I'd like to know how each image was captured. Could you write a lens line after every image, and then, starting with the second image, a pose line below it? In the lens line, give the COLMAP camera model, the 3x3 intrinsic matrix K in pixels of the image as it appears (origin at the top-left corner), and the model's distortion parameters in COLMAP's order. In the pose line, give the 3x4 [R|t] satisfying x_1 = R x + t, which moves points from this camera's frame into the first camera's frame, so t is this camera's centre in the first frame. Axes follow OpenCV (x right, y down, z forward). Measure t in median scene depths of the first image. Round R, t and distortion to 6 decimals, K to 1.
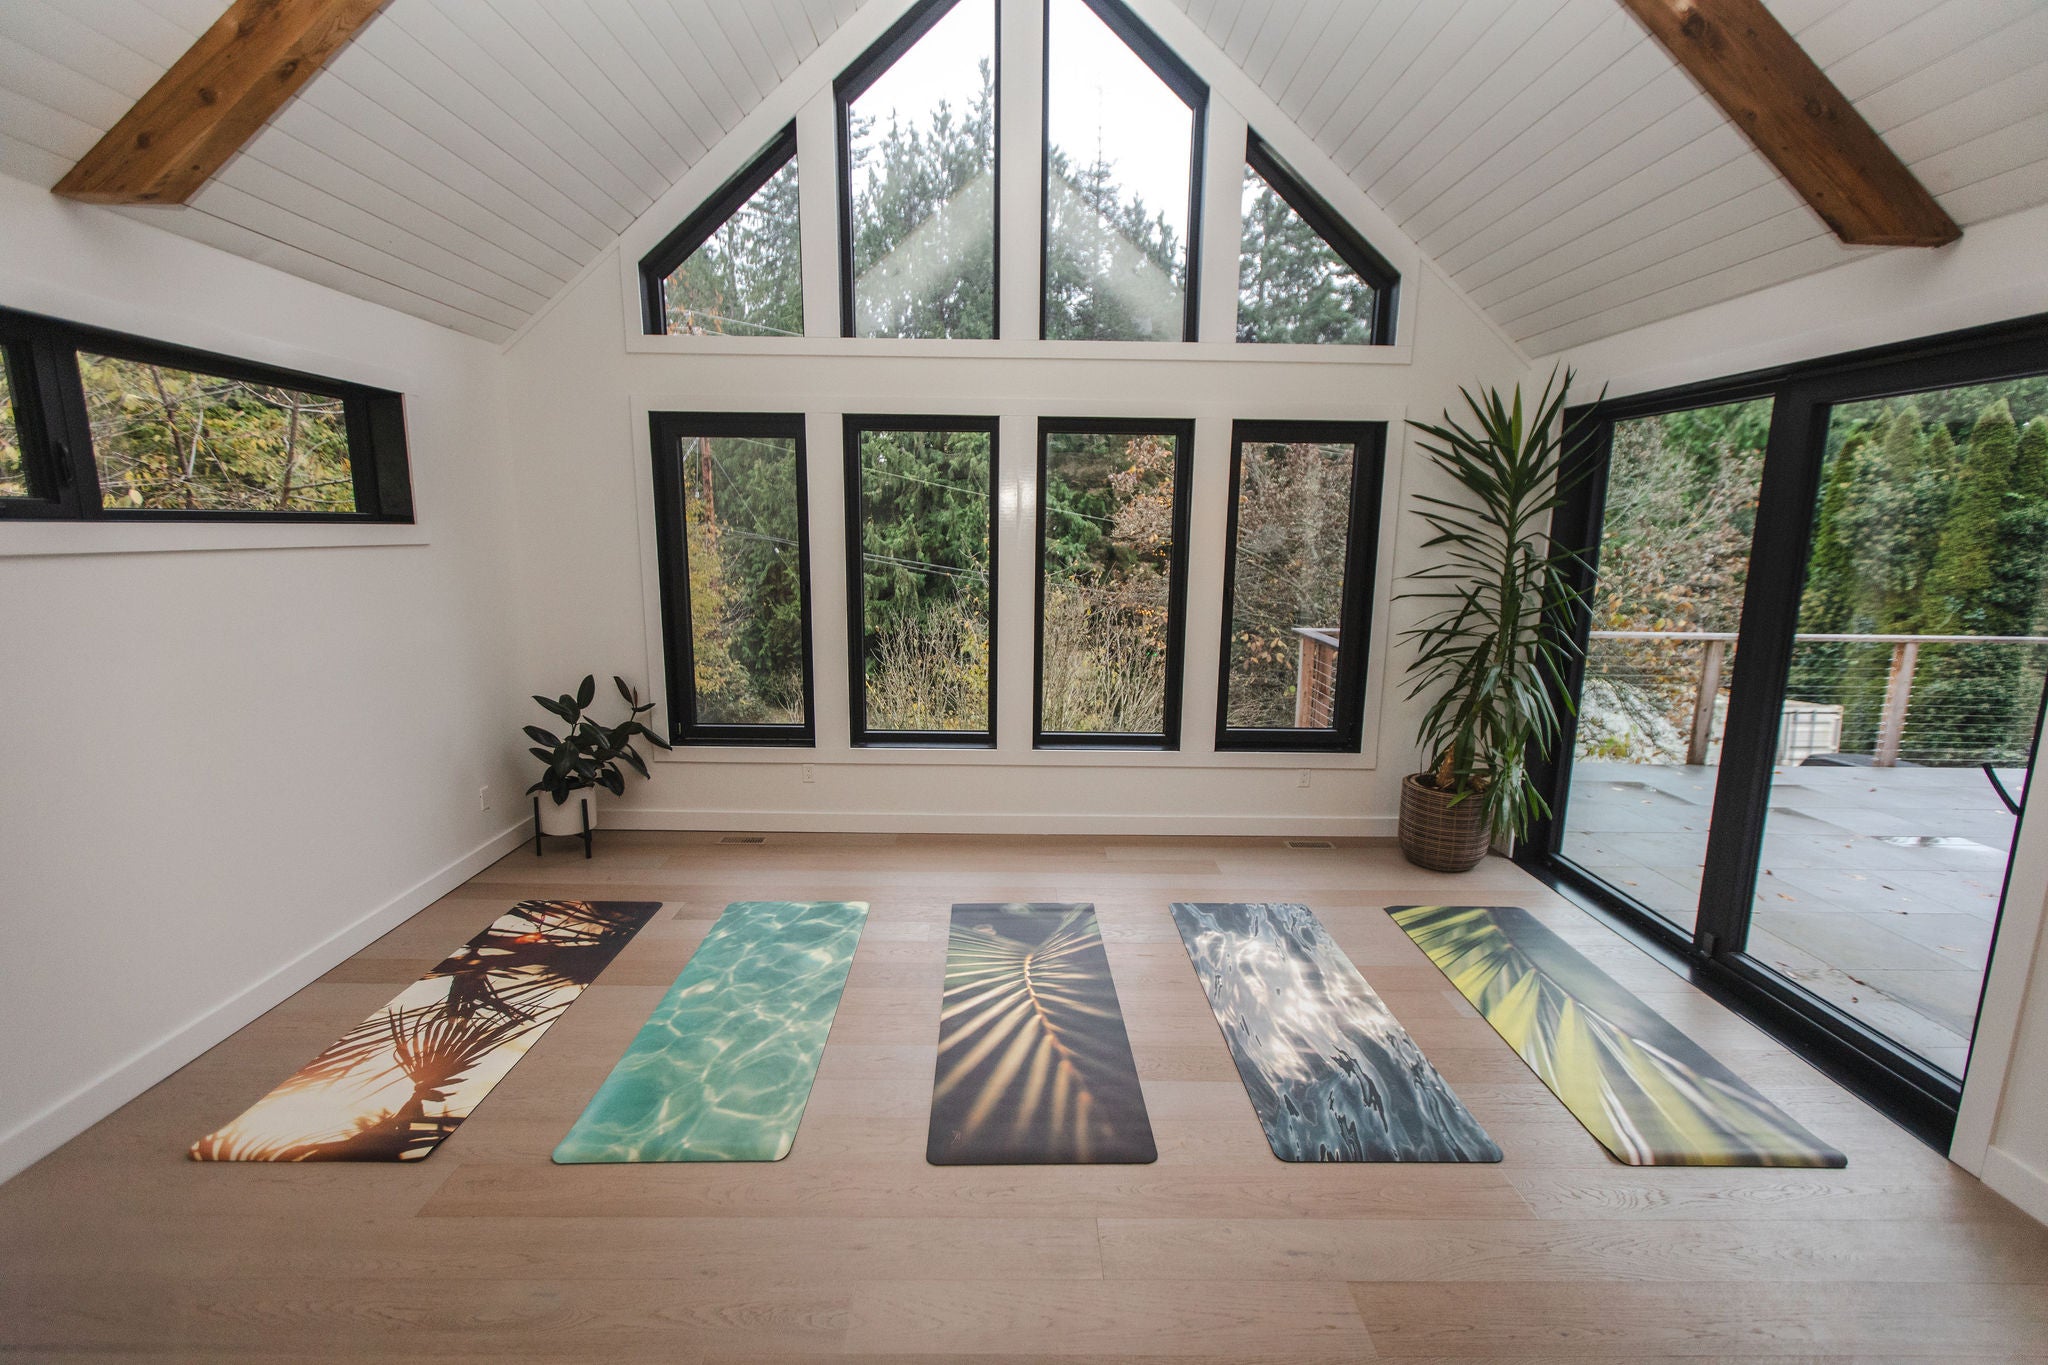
lens RADIAL K [[940.2, 0, 1024.0], [0, 940.2, 682.5], [0, 0, 1]] dist [-0.003166, -0.000225]
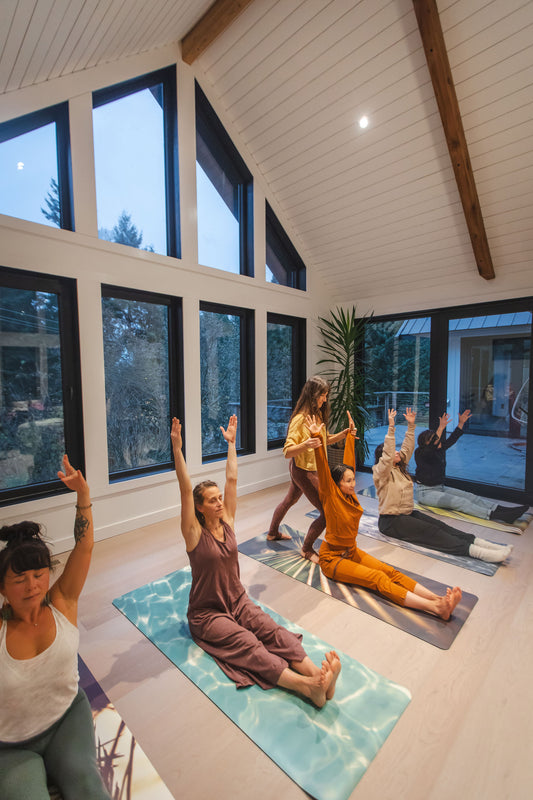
lens RADIAL K [[367.3, 0, 283.7], [0, 367.3, 402.2], [0, 0, 1]] dist [-0.003166, -0.000225]
pose [[0.697888, -0.069381, 0.712838, -0.471136], [0.136744, 0.989895, -0.037528, -0.007764], [-0.703031, 0.123667, 0.700324, 0.360464]]
